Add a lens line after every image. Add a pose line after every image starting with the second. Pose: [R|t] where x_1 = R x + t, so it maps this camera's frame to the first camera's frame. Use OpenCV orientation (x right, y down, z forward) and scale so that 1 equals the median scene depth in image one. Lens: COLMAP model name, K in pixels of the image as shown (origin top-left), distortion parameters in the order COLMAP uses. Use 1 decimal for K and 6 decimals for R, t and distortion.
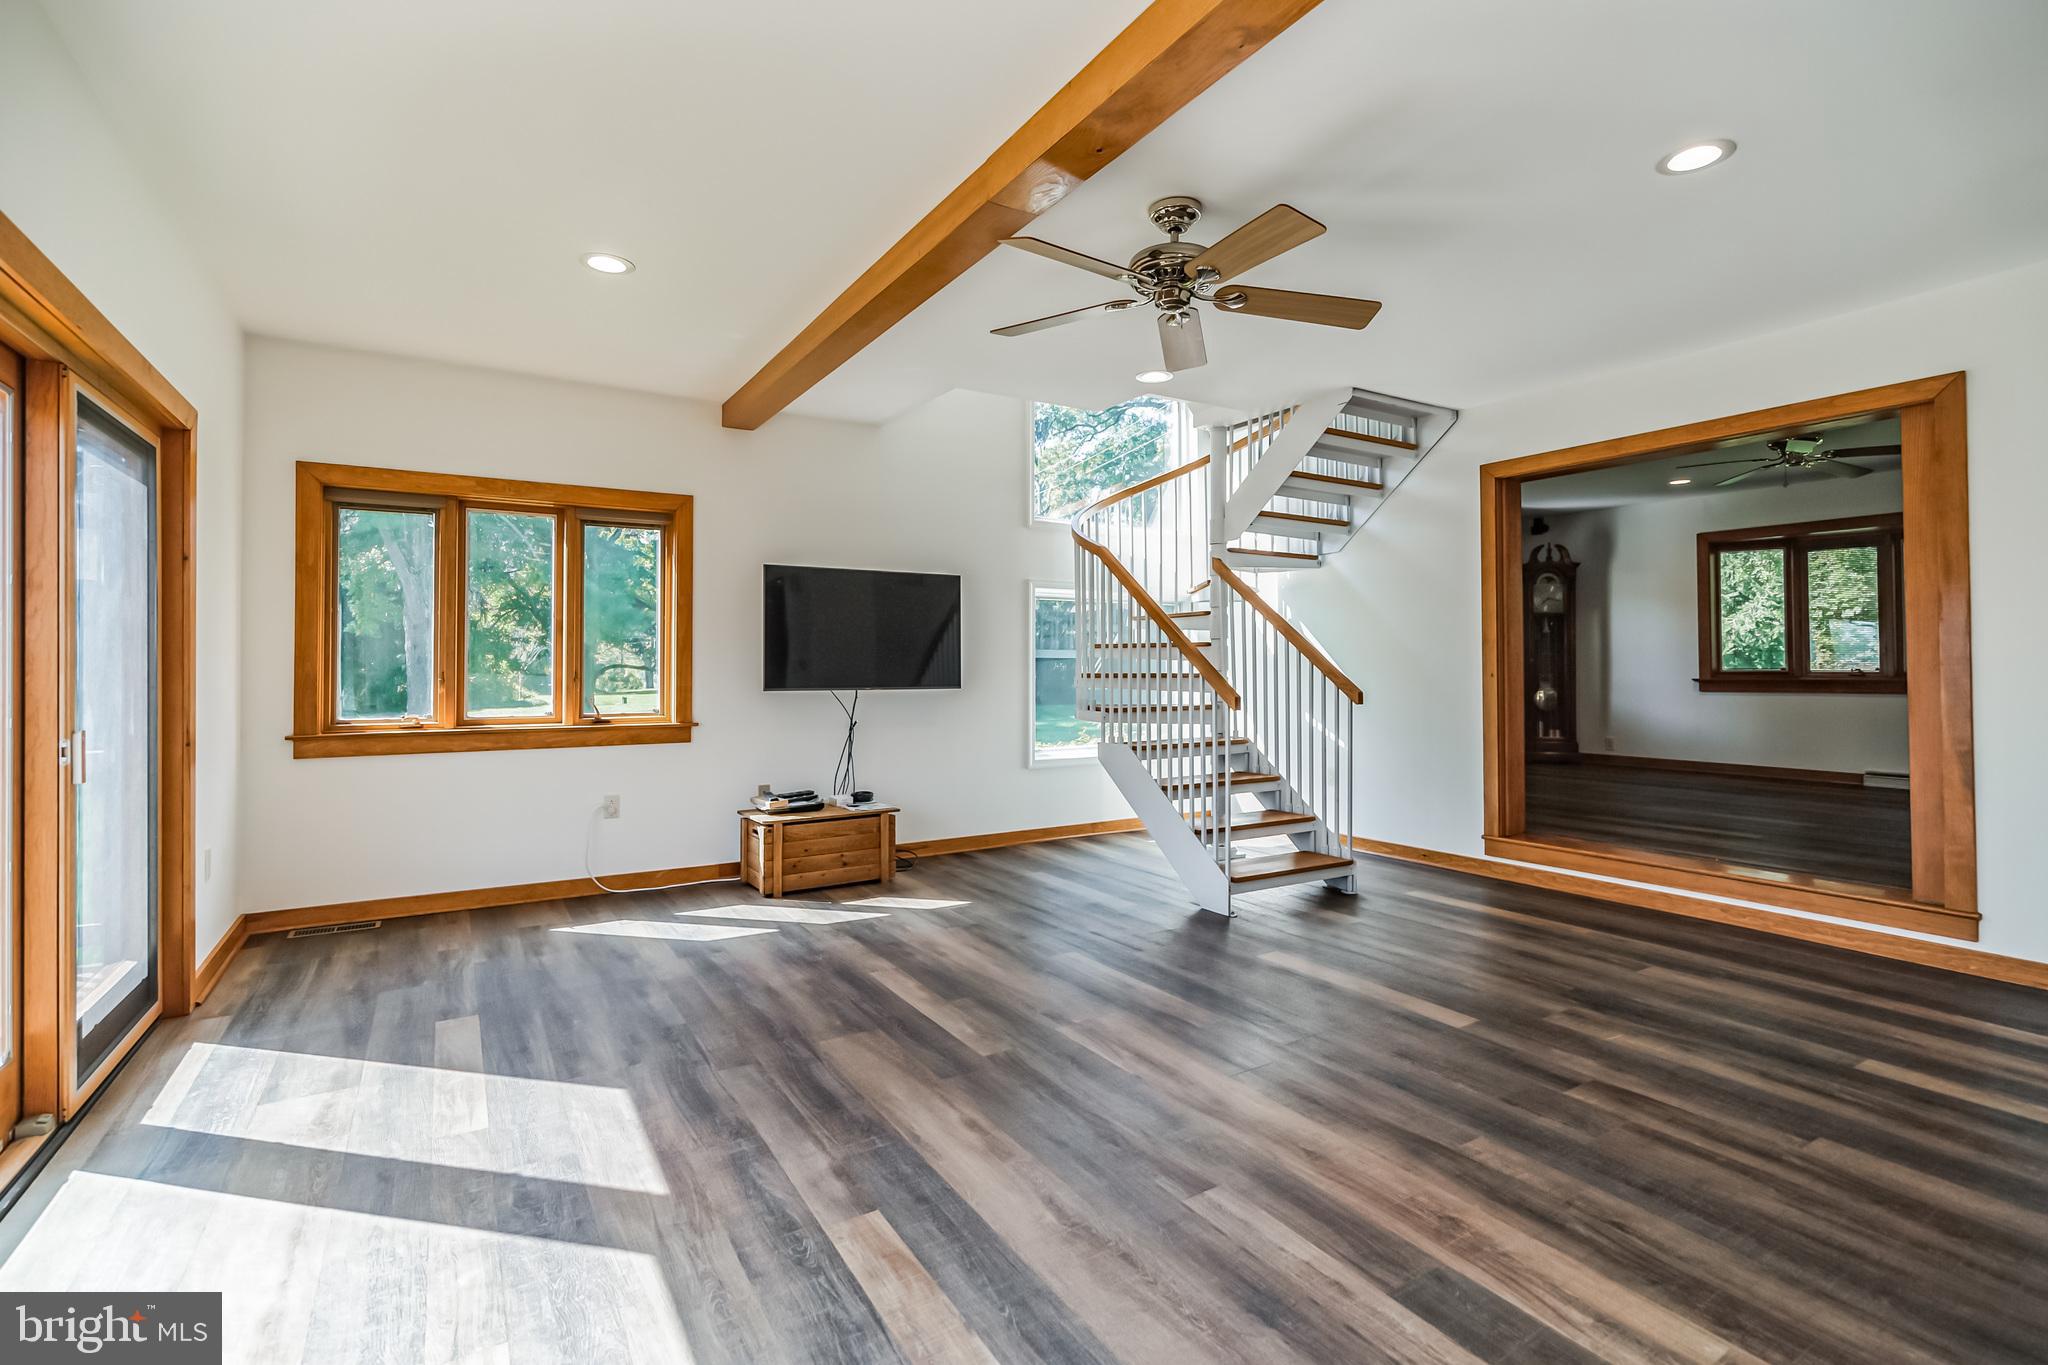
lens RADIAL K [[947.4, 0, 1024.0], [0, 947.4, 682.5], [0, 0, 1]] dist [-0.002054, -0.000848]
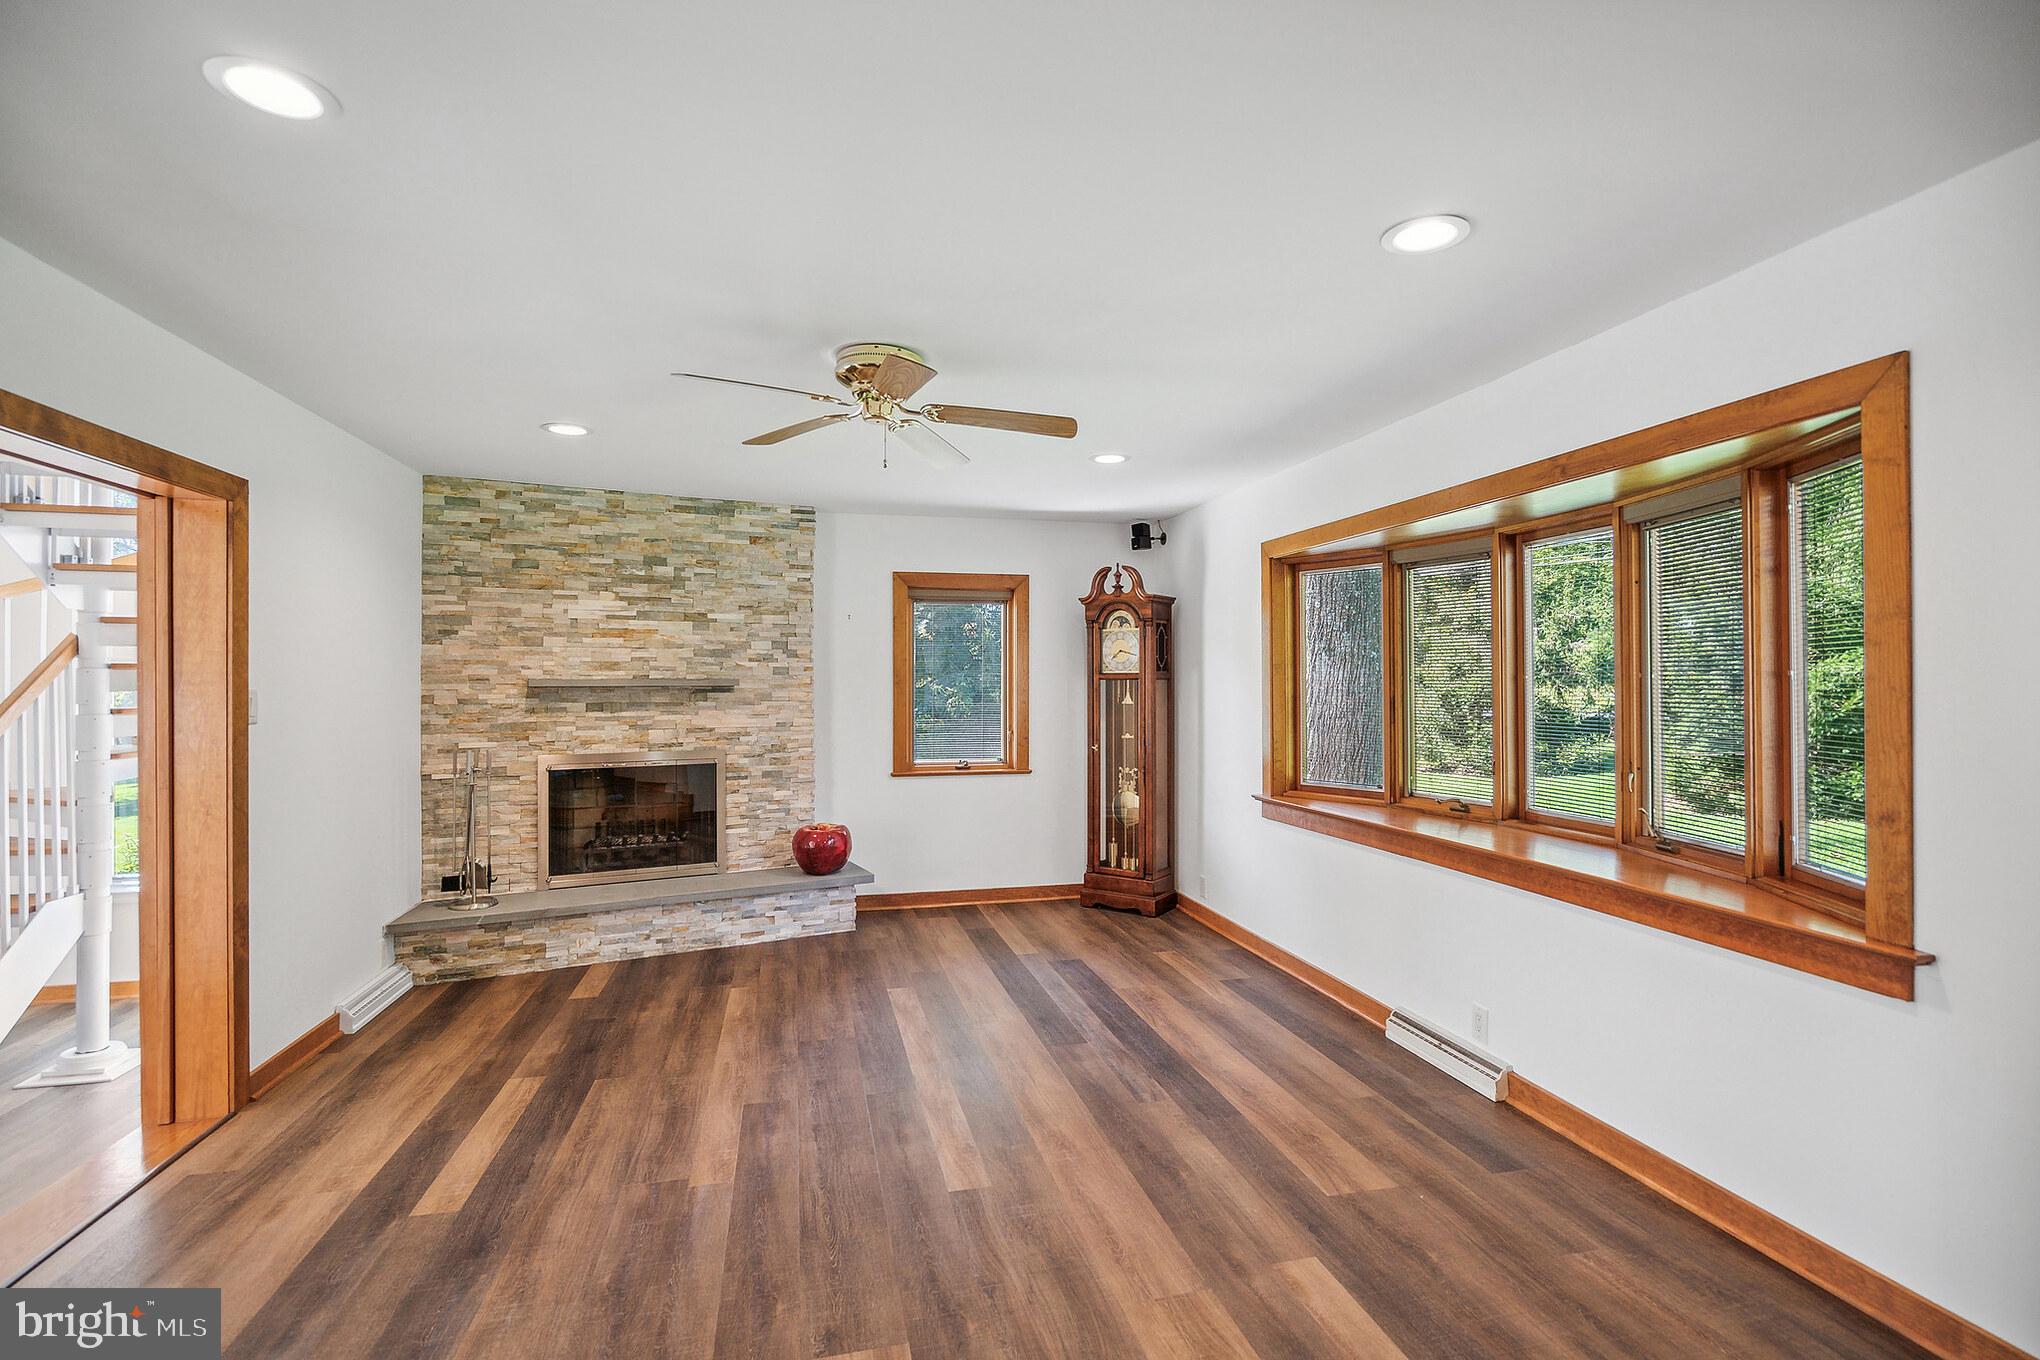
lens RADIAL K [[943.7, 0, 1020.0], [0, 943.7, 680.0], [0, 0, 1]] dist [-0.002054, -0.000848]
pose [[0.951700, 0.001092, -0.307028, 0.685565], [-0.007568, 0.999773, -0.019903, -0.055792], [0.306936, 0.021265, 0.951492, 0.374044]]
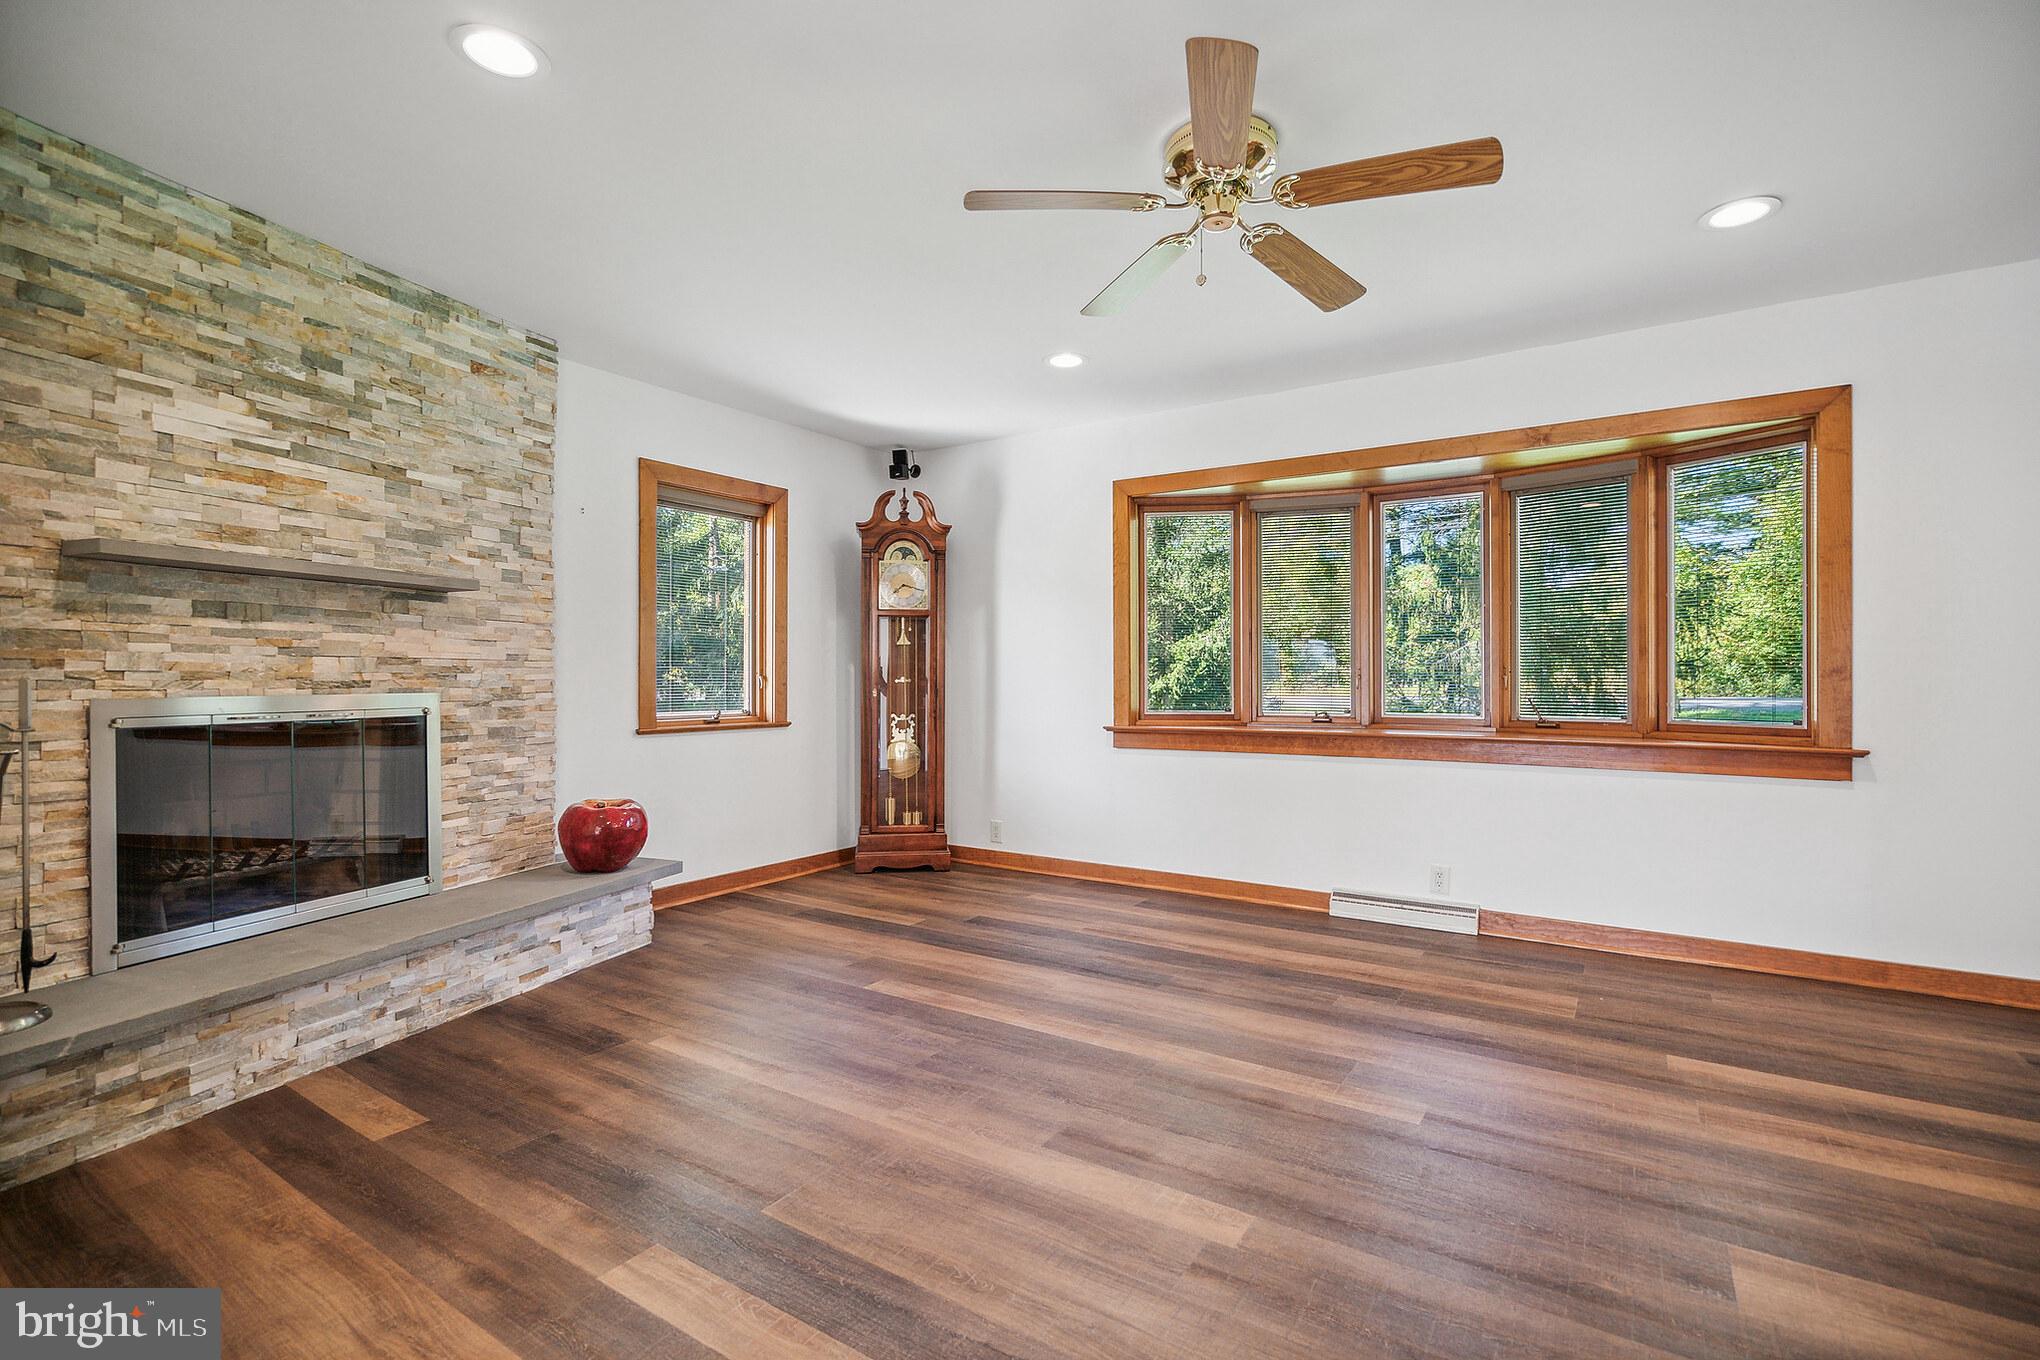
lens RADIAL K [[905.0, 0, 1043.6], [0, 905.0, 675.6], [0, 0, 1]] dist [-0.001506, 0.000665]
pose [[0.906768, 0.004286, 0.421608, 0.397679], [0.003619, 0.999832, -0.017949, -0.022853], [-0.421614, 0.017802, 0.906600, 0.461112]]
